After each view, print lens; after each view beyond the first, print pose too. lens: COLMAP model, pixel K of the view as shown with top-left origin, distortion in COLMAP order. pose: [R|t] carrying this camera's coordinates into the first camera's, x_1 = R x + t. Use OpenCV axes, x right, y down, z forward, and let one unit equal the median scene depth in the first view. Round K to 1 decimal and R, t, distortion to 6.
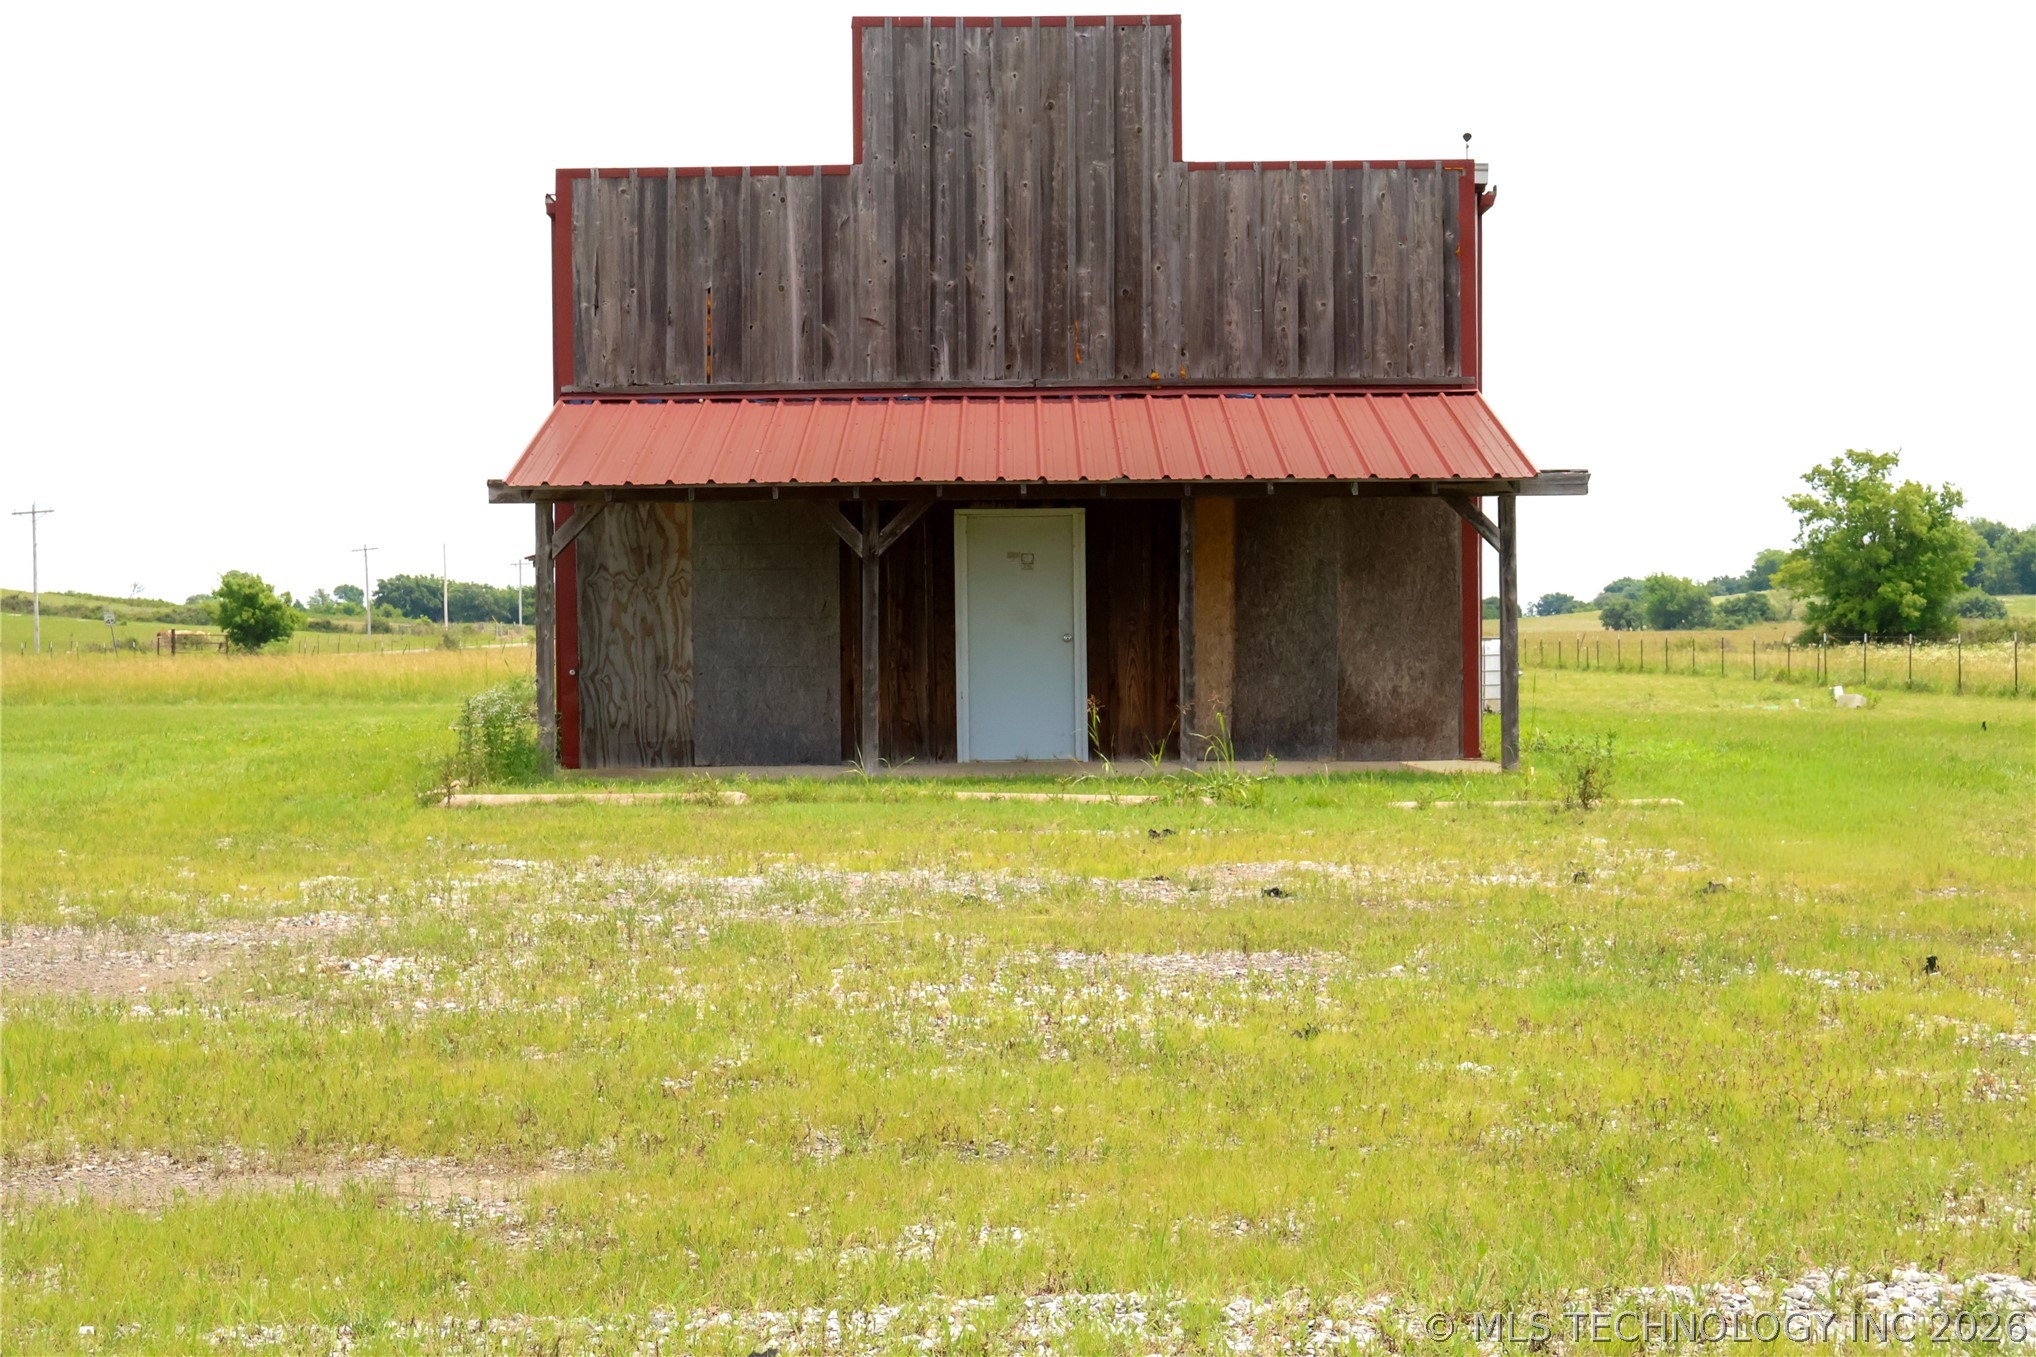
lens RADIAL K [[2976.6, 0, 1018.1], [0, 2976.6, 674.6], [0, 0, 1]] dist [-0.017177, 0.000000]
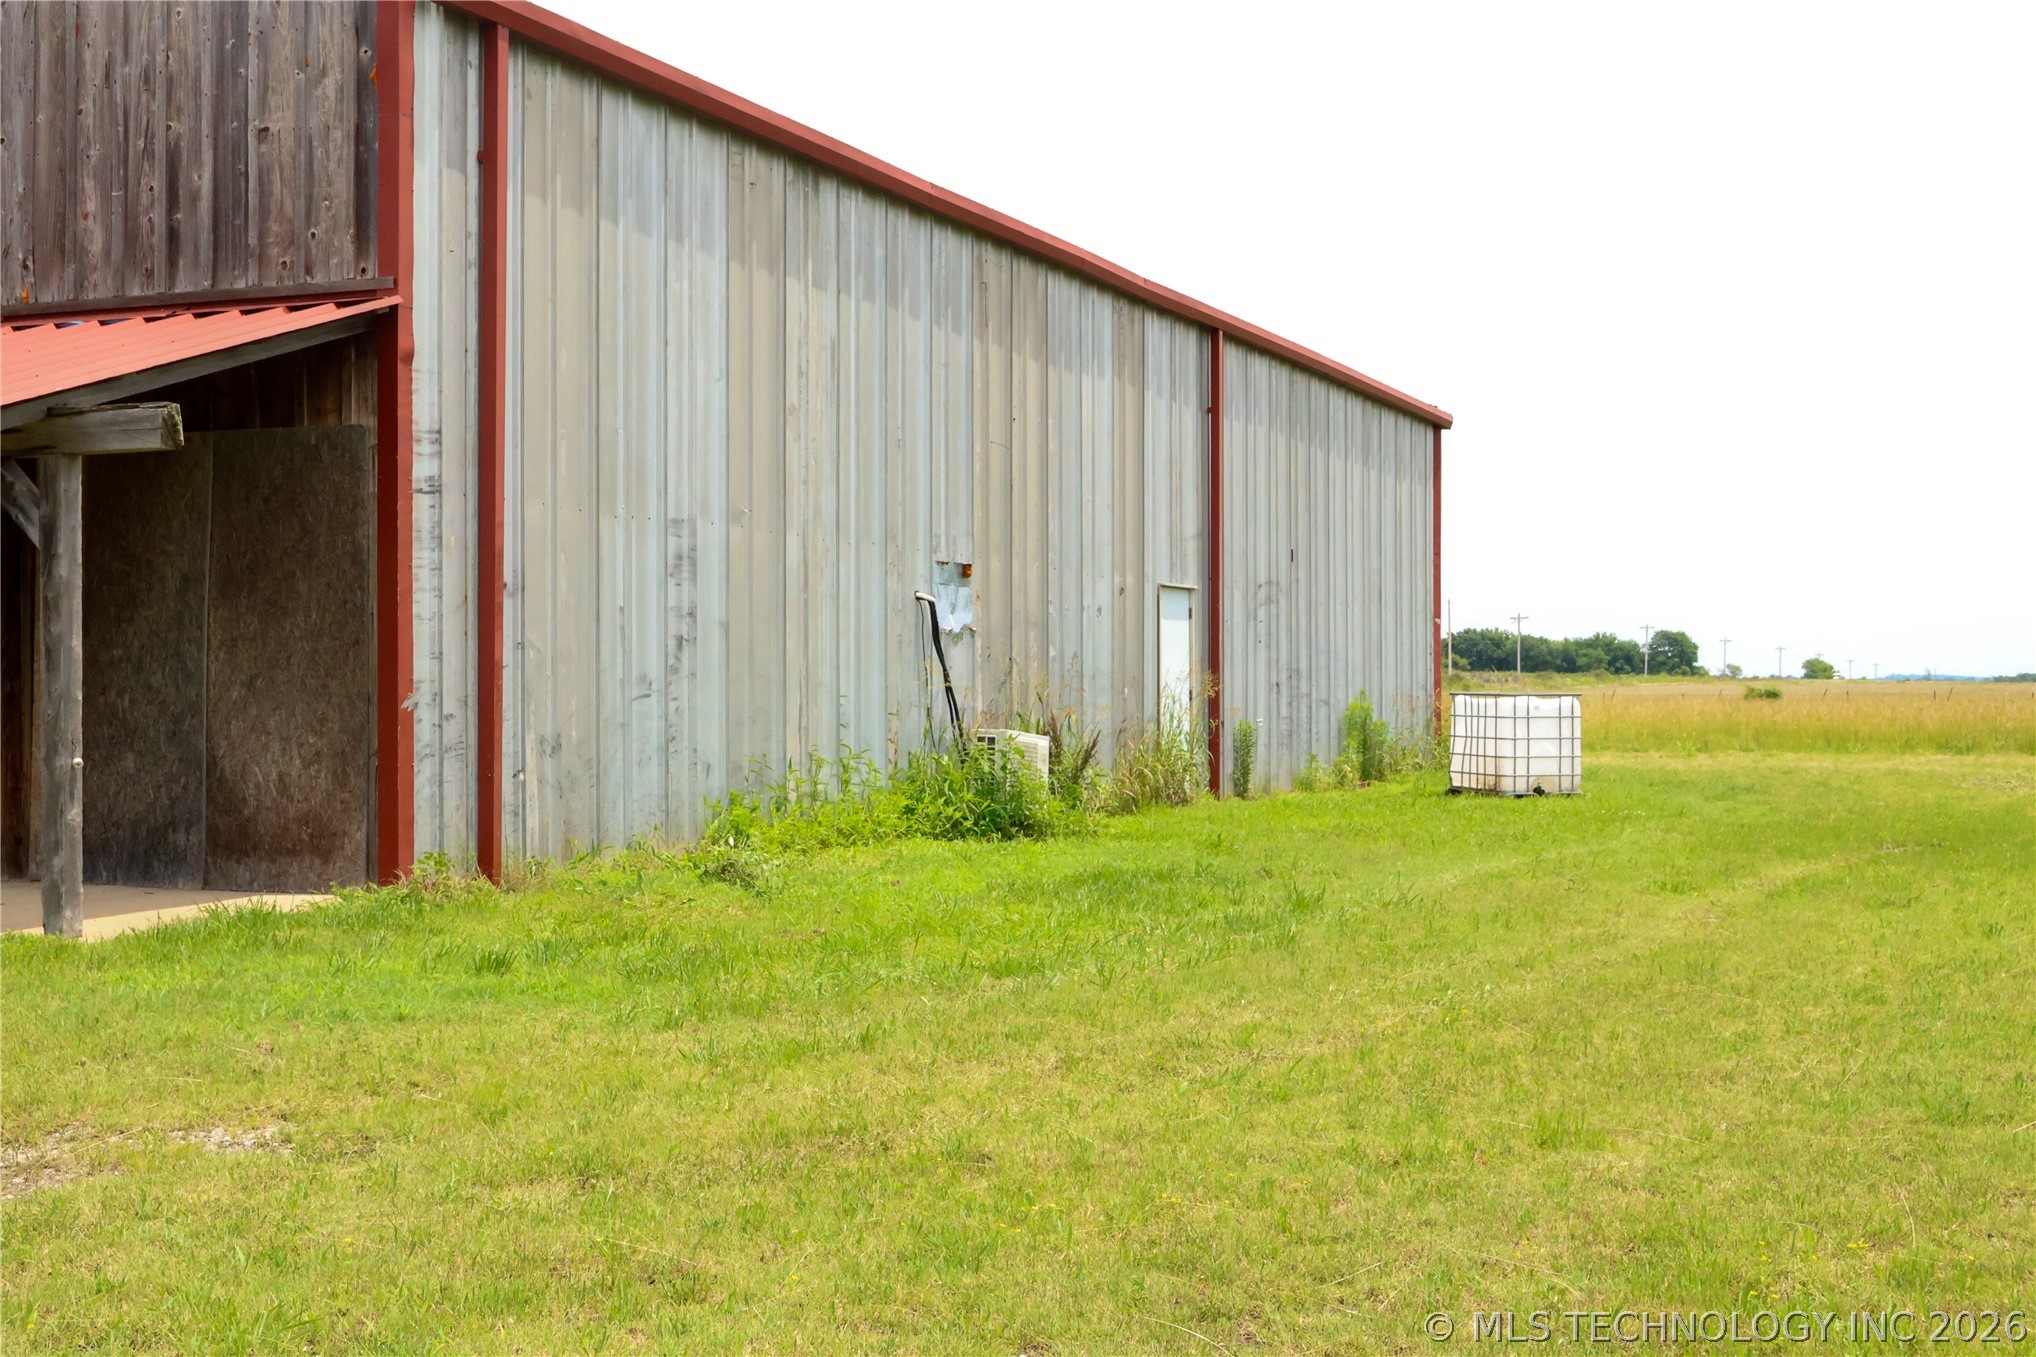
lens RADIAL K [[2663.6, 0, 1015.8], [0, 2663.6, 685.9], [0, 0, 1]] dist [-0.019476, 0.000000]
pose [[0.913190, 0.005415, -0.407499, 0.498249], [-0.010454, 0.999894, -0.010139, -0.010617], [0.407401, 0.013519, 0.913150, 0.550031]]
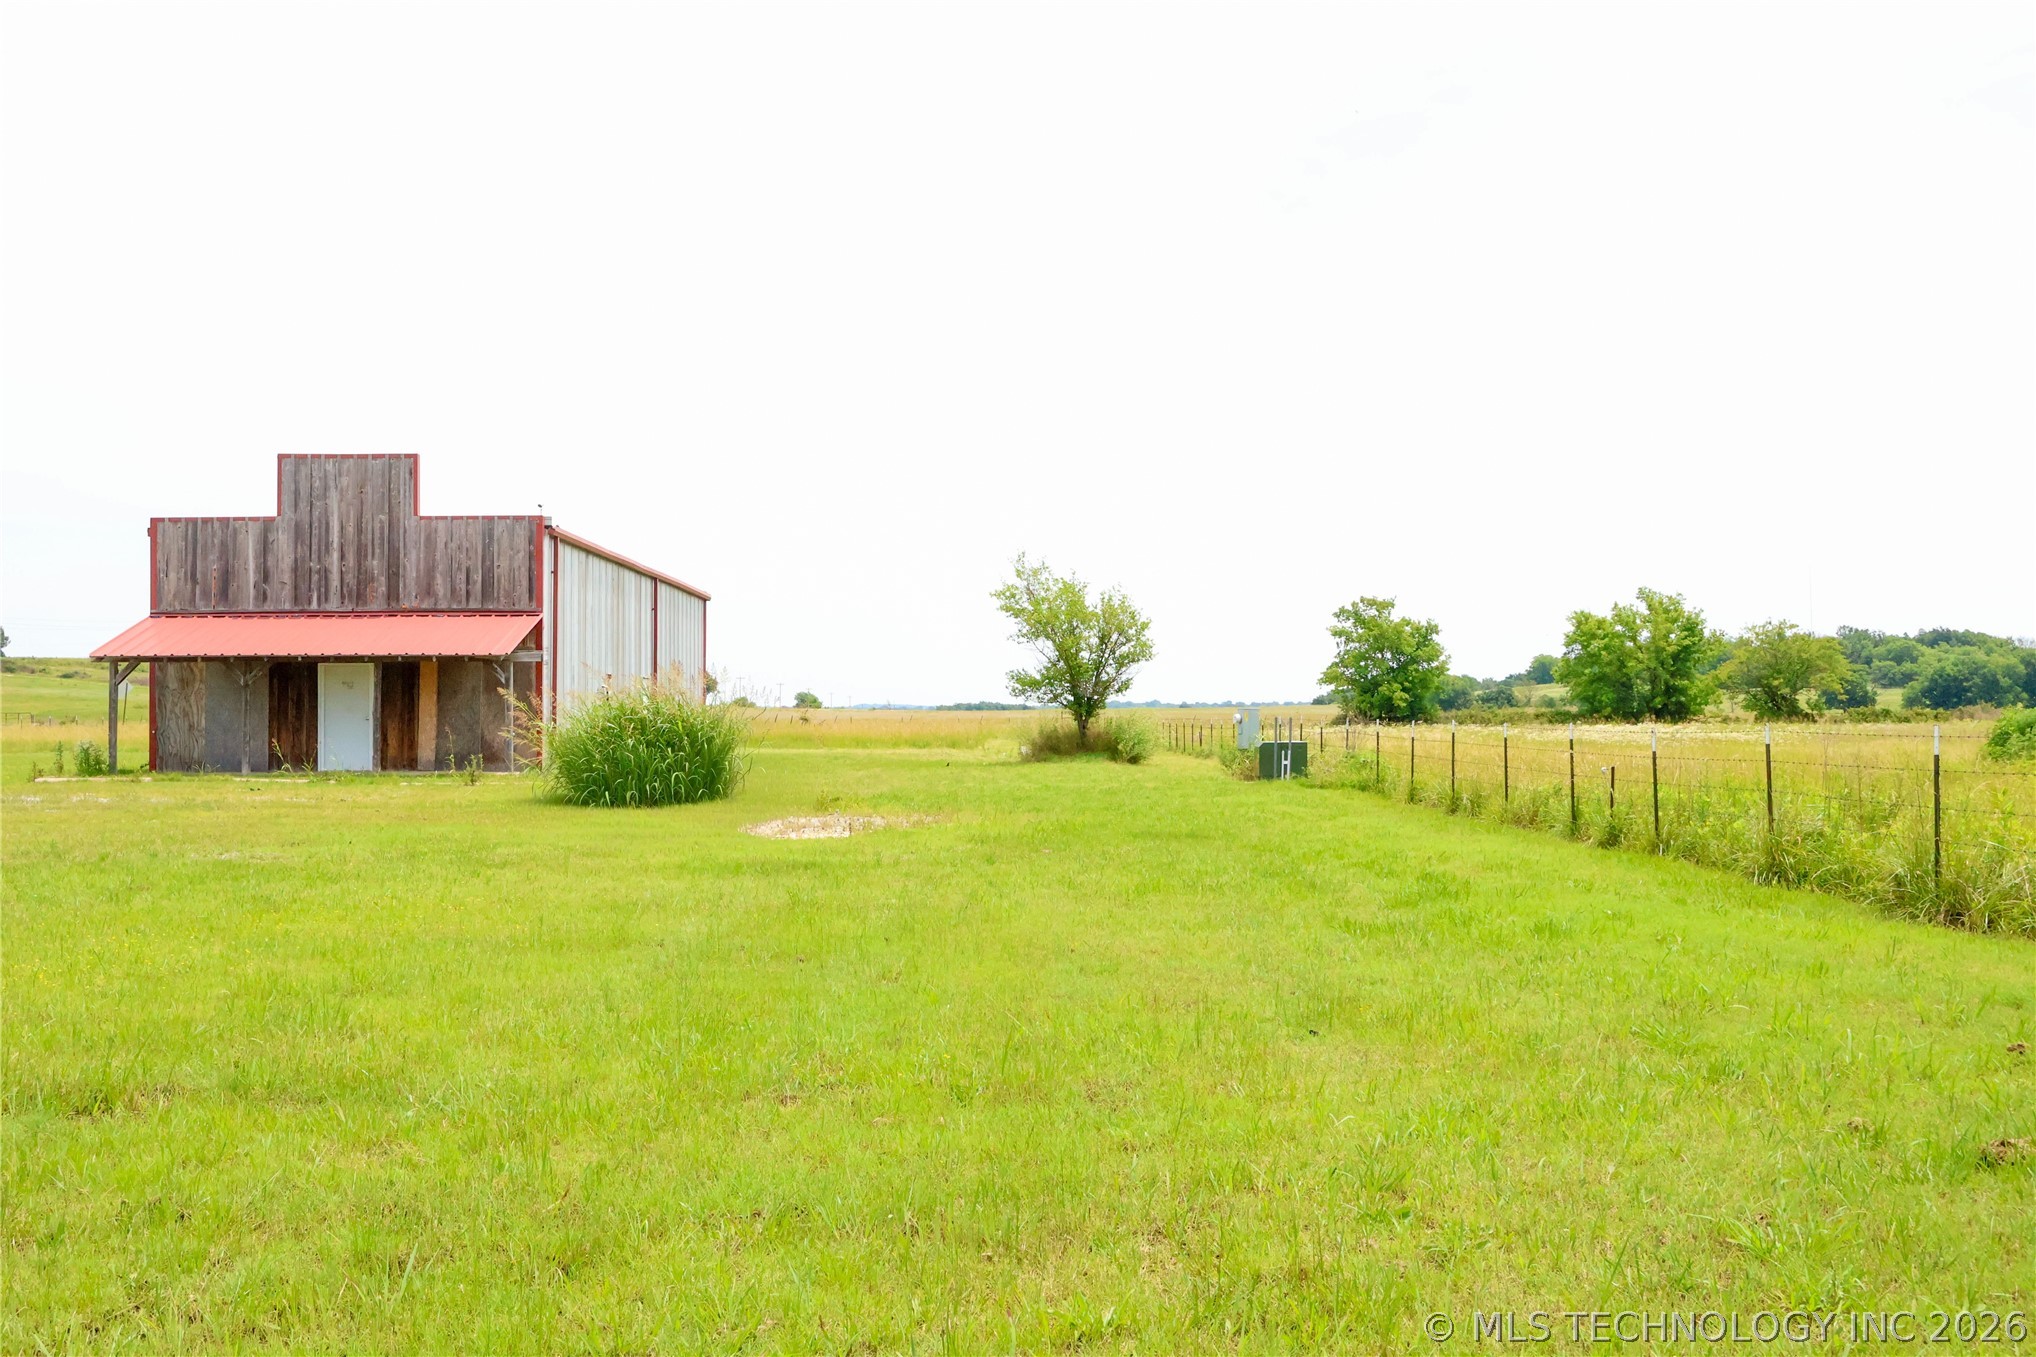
lens RADIAL K [[2312.6, 0, 1021.7], [0, 2312.6, 668.9], [0, 0, 1]] dist [0.051848, 0.000000]
pose [[0.999537, 0.005529, -0.029921, 0.587416], [-0.006501, 0.999451, -0.032477, 0.004889], [0.029725, 0.032657, 0.999025, -0.813335]]
